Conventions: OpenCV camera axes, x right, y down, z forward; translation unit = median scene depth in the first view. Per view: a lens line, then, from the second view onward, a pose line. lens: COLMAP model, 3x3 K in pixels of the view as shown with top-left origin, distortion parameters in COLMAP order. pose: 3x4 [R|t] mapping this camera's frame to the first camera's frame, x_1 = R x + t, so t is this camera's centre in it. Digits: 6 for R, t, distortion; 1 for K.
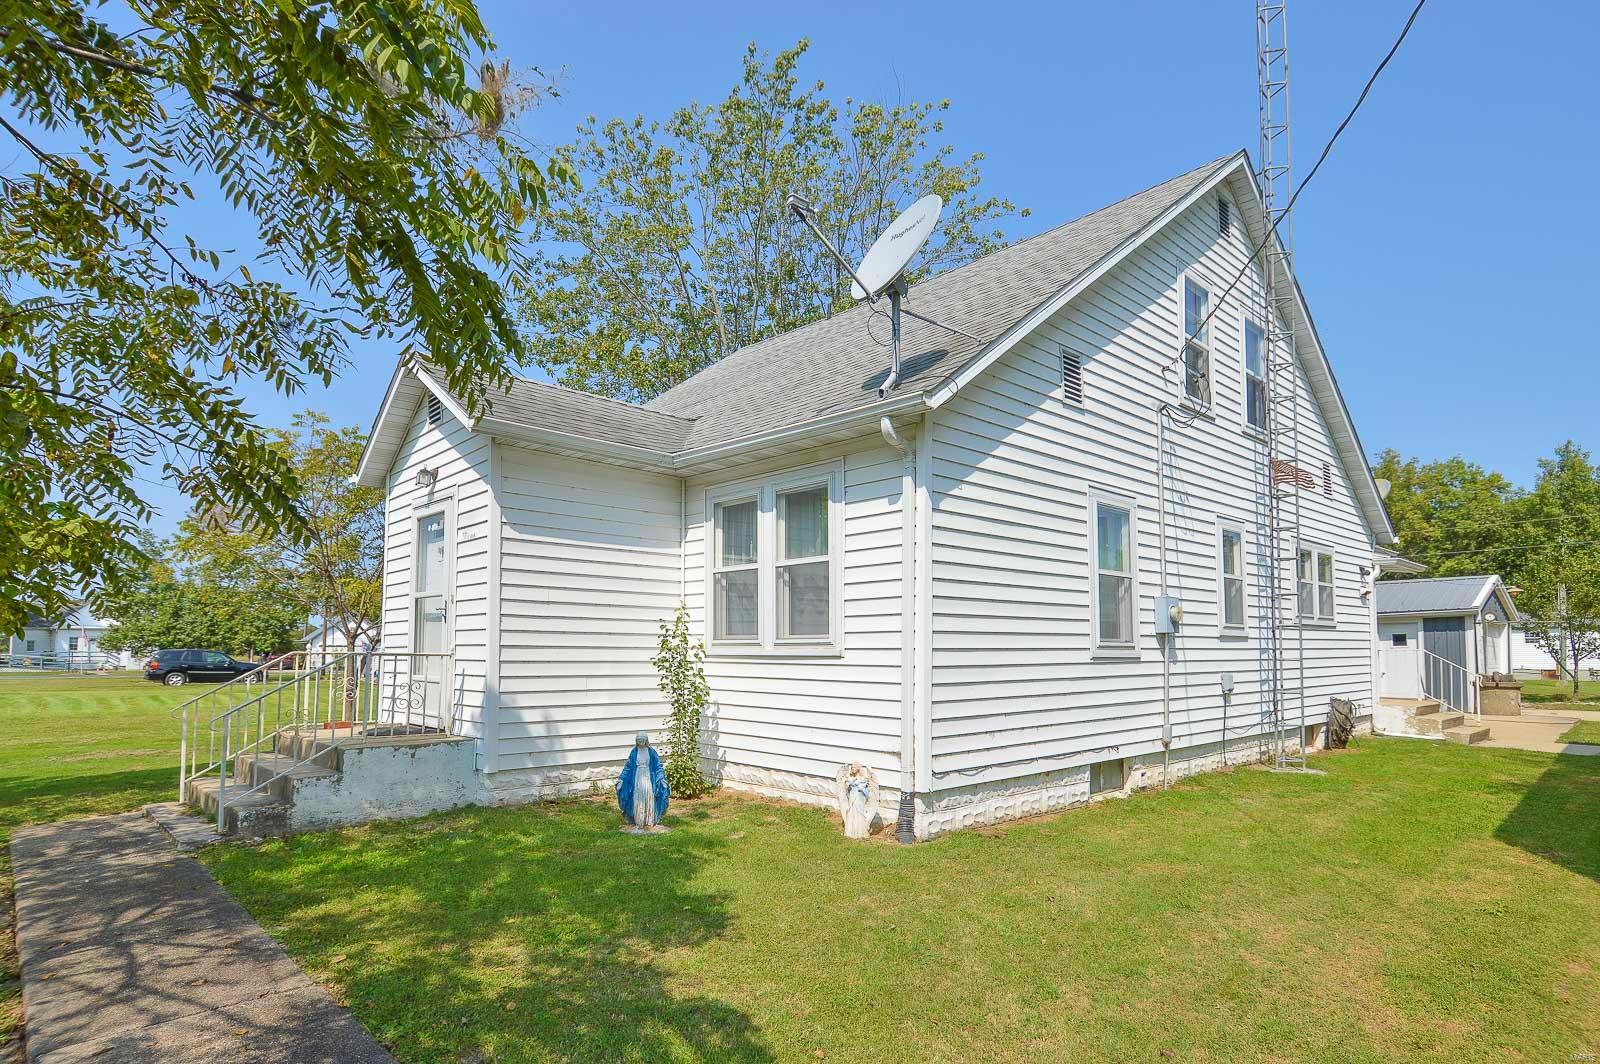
lens RADIAL K [[859.1, 0, 777.5], [0, 859.1, 603.1], [0, 0, 1]] dist [0.014836, -0.019365]
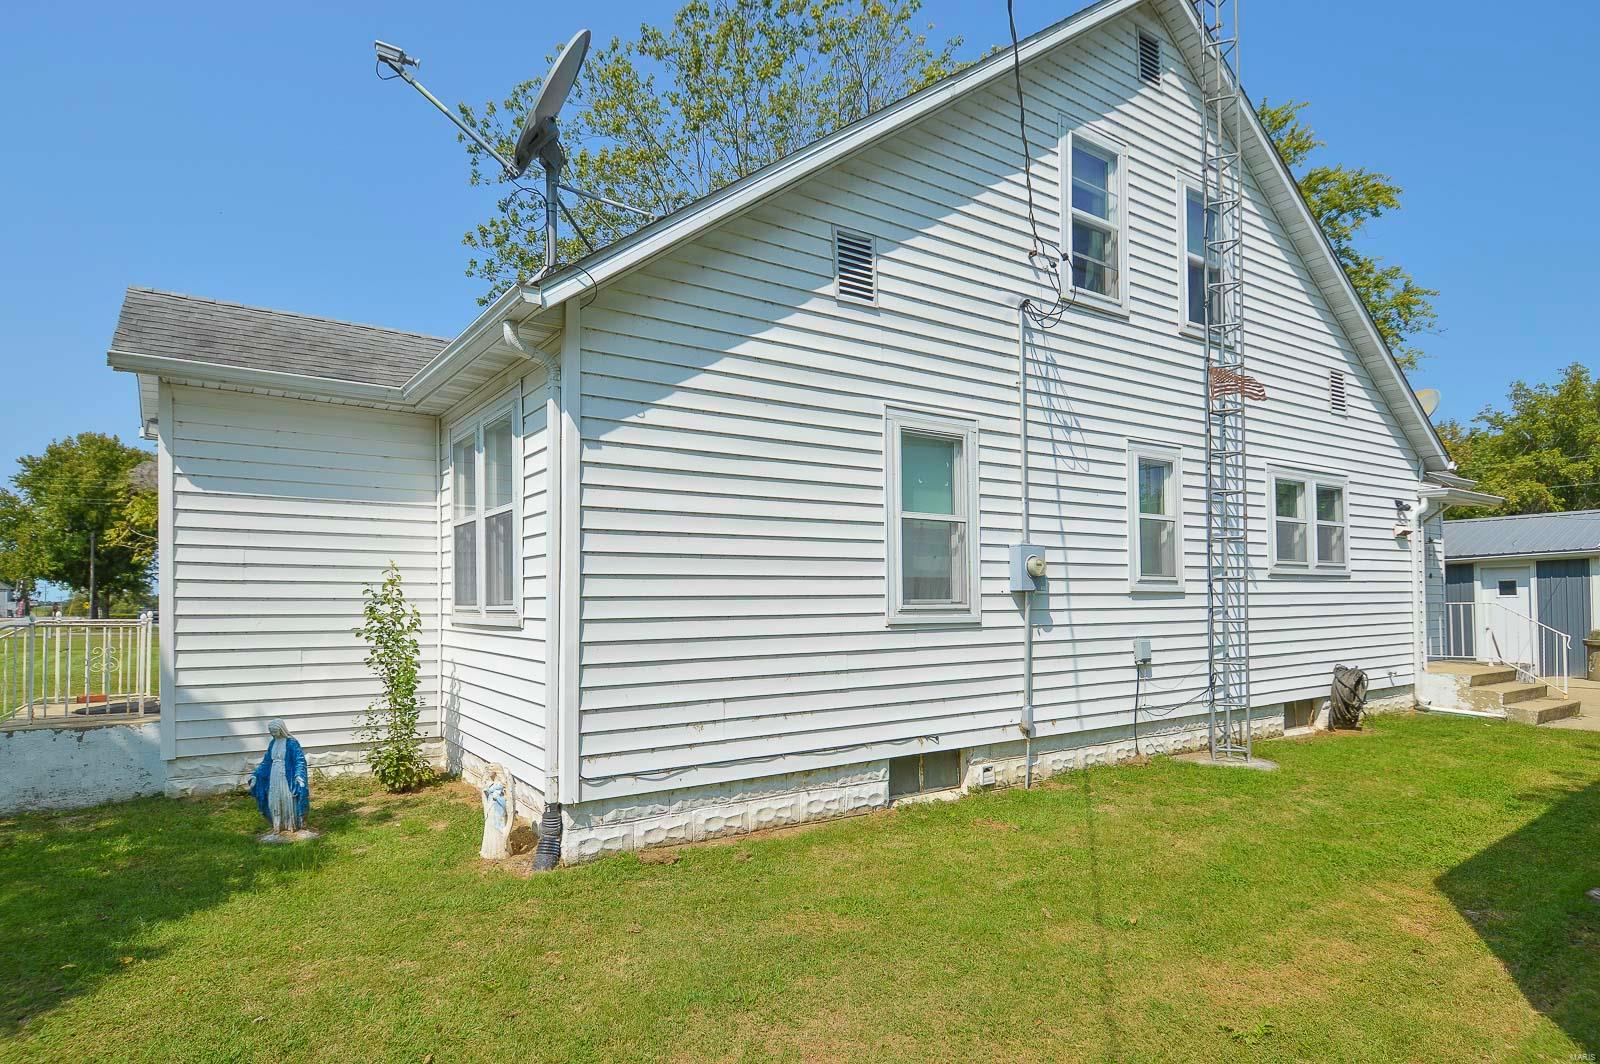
lens RADIAL K [[859.1, 0, 781.1], [0, 859.1, 574.0], [0, 0, 1]] dist [0.014836, -0.019365]
pose [[0.988919, -0.011588, -0.148004, 0.358164], [0.015463, 0.999566, 0.025058, -0.004154], [0.147649, -0.027069, 0.988669, 0.193894]]
